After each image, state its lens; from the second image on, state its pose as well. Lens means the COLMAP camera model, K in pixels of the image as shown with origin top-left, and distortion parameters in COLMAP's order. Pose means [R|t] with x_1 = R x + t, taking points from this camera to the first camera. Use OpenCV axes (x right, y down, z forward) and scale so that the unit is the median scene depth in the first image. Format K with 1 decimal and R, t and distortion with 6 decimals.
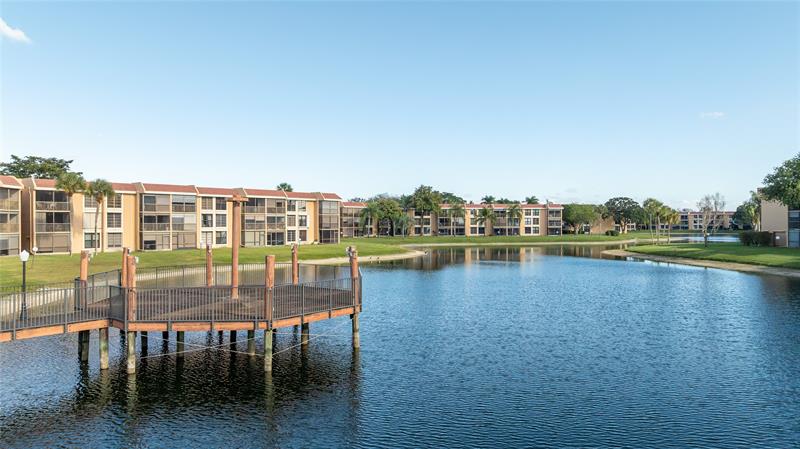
lens RADIAL K [[571.4, 0, 400.0], [0, 571.4, 224.5], [0, 0, 1]] dist [-0.006733, -0.002943]
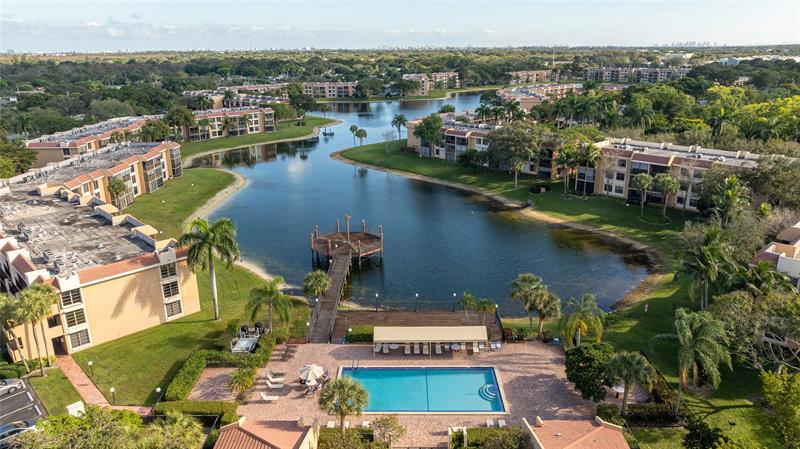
lens RADIAL K [[571.4, 0, 400.0], [0, 571.4, 224.5], [0, 0, 1]] dist [-0.006733, -0.002943]
pose [[0.785154, -0.194033, 0.588119, -0.359262], [0.014623, 0.955195, 0.295617, -0.176355], [-0.619128, -0.223505, 0.752812, -0.328284]]
